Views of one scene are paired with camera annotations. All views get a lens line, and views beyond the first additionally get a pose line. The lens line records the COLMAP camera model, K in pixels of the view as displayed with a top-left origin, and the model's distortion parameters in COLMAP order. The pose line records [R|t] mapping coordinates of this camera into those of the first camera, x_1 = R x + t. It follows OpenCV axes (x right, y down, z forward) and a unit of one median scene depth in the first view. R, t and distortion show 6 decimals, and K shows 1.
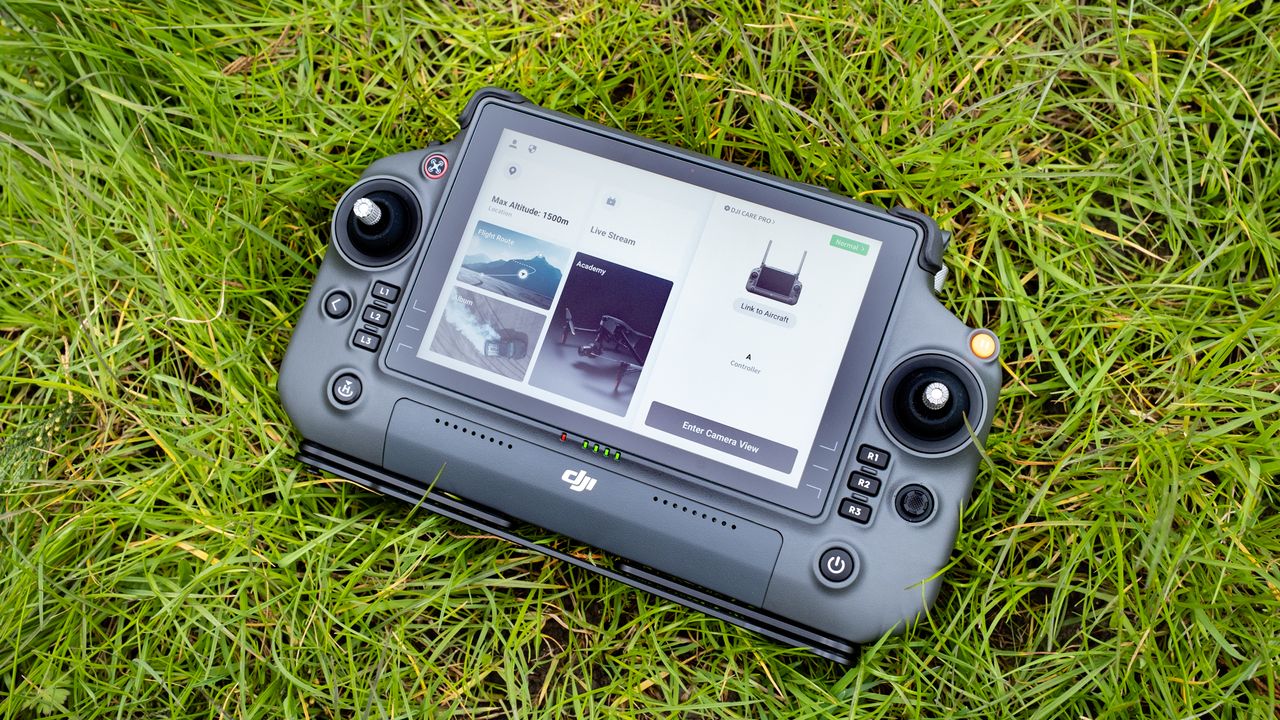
lens RADIAL K [[1438.5, 0, 640.0], [0, 1438.5, 360.0], [0, 0, 1]] dist [-0.053069, 0.150331]
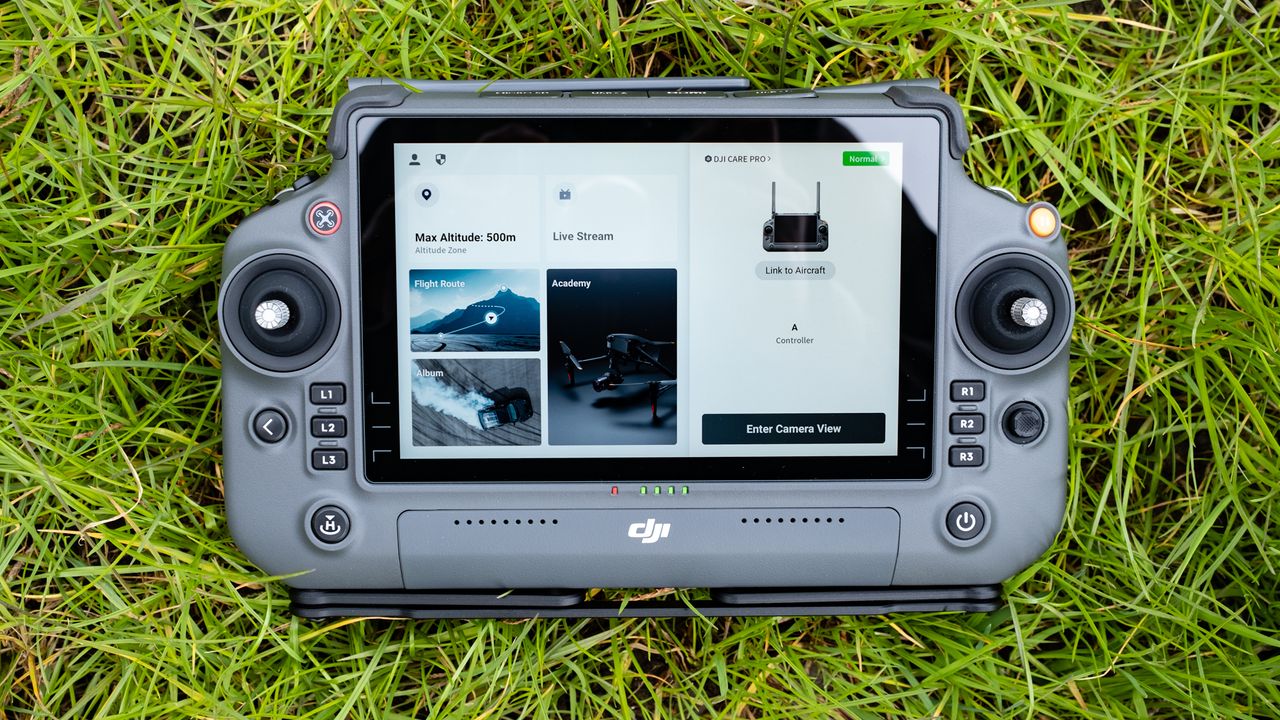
lens RADIAL K [[1438.5, 0, 640.0], [0, 1438.5, 360.0], [0, 0, 1]] dist [-0.053069, 0.150331]
pose [[0.919532, -0.361150, 0.155022, -0.139457], [0.304253, 0.903822, 0.300892, -0.257136], [-0.248780, -0.229514, 0.940974, 0.228844]]
